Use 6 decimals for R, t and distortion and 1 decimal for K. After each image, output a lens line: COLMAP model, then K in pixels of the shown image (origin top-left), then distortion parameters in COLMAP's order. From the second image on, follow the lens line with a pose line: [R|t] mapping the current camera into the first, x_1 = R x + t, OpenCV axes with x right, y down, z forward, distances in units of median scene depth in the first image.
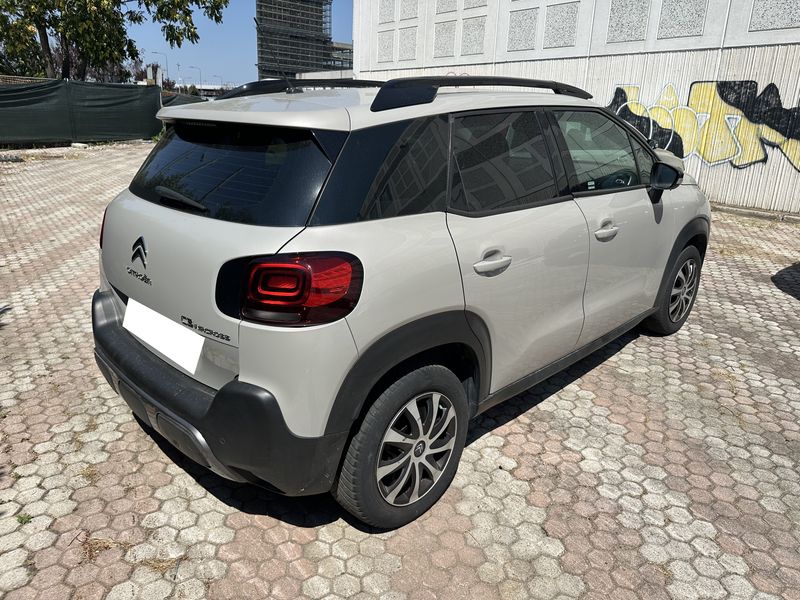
lens RADIAL K [[570.0, 0, 403.4], [0, 570.0, 295.9], [0, 0, 1]] dist [-0.006721, -0.004046]
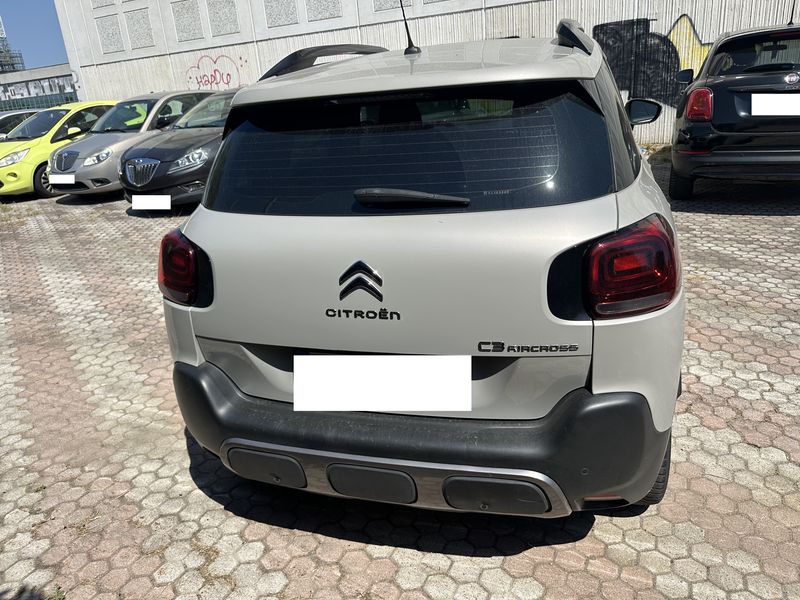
lens RADIAL K [[574.2, 0, 400.0], [0, 574.2, 300.0], [0, 0, 1]] dist [-0.009206, -0.002823]
pose [[0.876437, -0.258840, 0.406030, -0.504639], [0.246309, 0.965556, 0.083862, -0.072674], [-0.413752, 0.026510, 0.910004, 0.215743]]
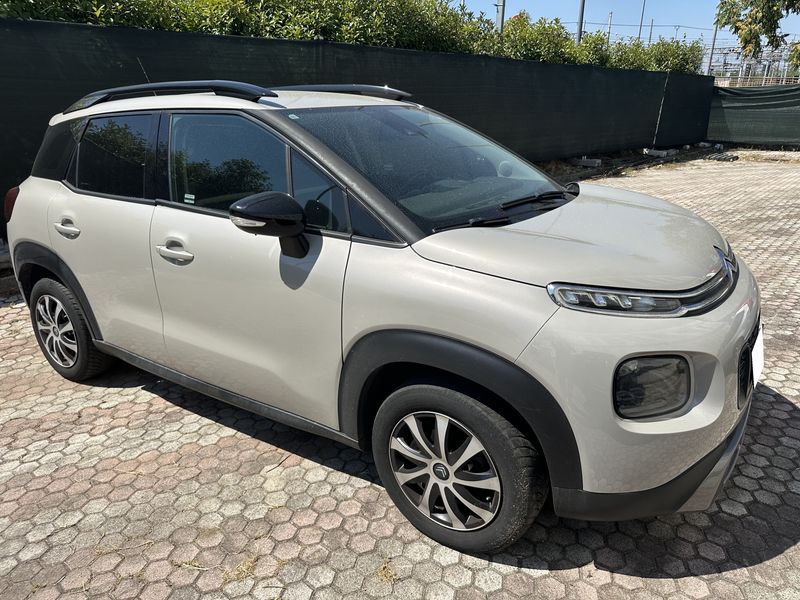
lens RADIAL K [[574.2, 0, 400.0], [0, 574.2, 300.0], [0, 0, 1]] dist [-0.009206, -0.002823]
pose [[0.191689, 0.301852, -0.933885, 1.191230], [-0.298787, 0.924313, 0.237429, -0.335504], [0.934870, 0.233520, 0.267370, 1.044411]]
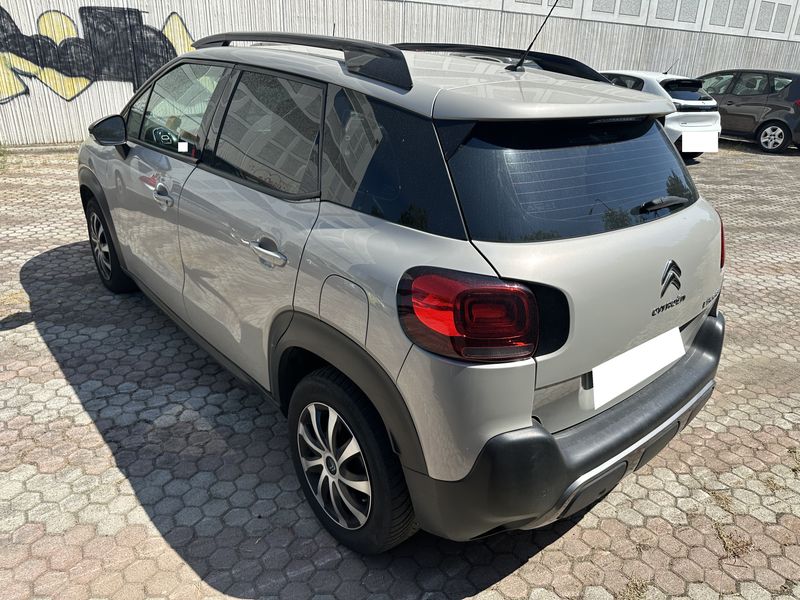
lens RADIAL K [[570.0, 0, 403.4], [0, 570.0, 295.9], [0, 0, 1]] dist [-0.006721, -0.004046]
pose [[0.081396, -0.404977, 0.910696, -0.897106], [0.272456, 0.887966, 0.370518, -0.334962], [-0.958719, 0.217966, 0.182616, 0.861316]]
